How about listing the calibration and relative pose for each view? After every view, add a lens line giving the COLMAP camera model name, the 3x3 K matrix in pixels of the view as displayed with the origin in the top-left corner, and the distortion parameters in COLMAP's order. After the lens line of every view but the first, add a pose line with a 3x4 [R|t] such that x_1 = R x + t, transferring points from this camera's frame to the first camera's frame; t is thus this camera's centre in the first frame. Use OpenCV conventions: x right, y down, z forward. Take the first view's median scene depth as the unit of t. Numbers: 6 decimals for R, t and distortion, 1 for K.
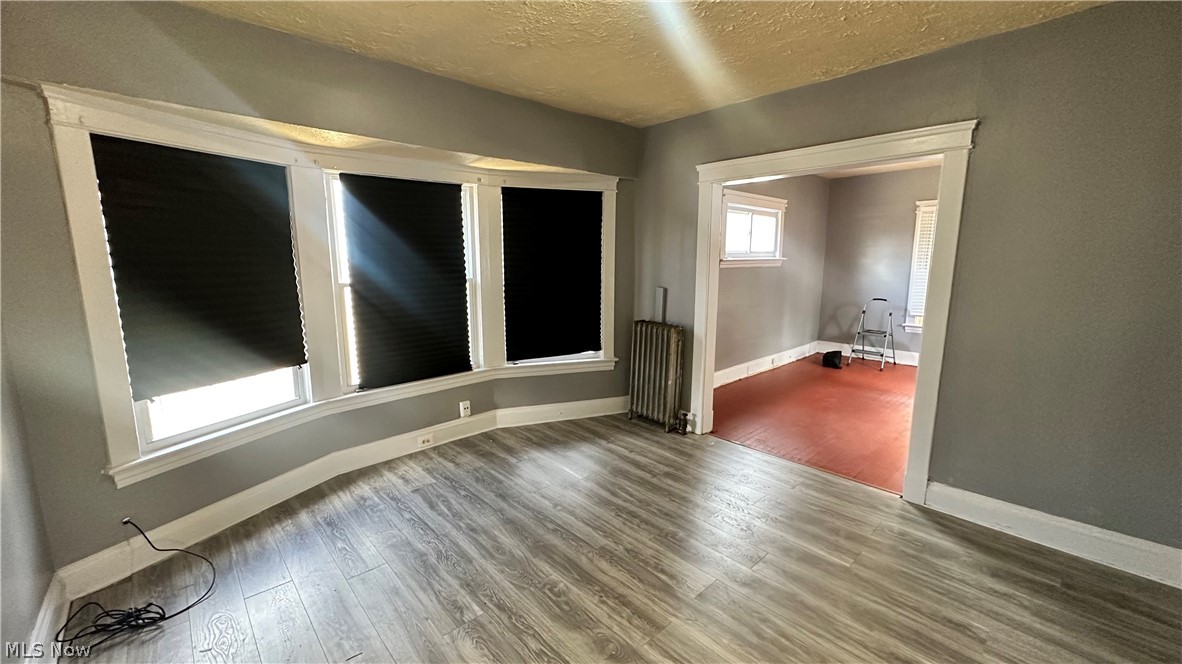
lens RADIAL K [[470.3, 0, 590.5], [0, 470.3, 333.9], [0, 0, 1]] dist [0.000434, 0.000140]
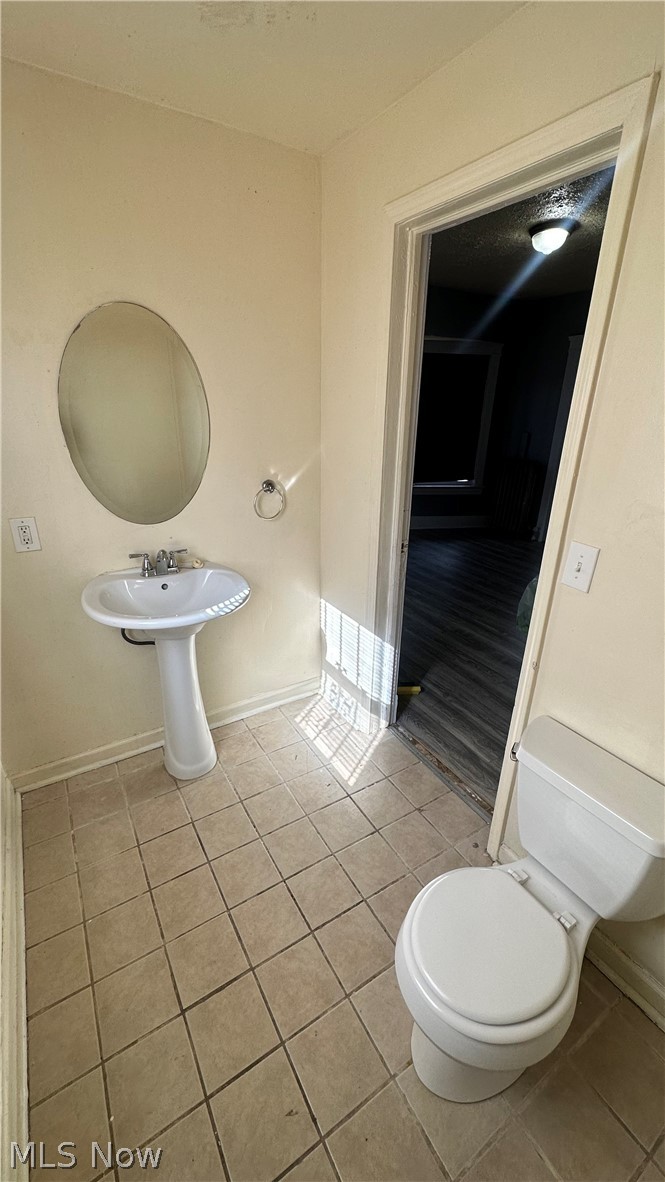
lens RADIAL K [[470.3, 0, 330.9], [0, 470.3, 588.9], [0, 0, 1]] dist [0.000434, 0.000140]
pose [[0.980231, 0.091218, -0.175576, -0.125431], [-0.051240, 0.974146, 0.220033, 0.071058], [0.191108, -0.206686, 0.959562, -0.506151]]
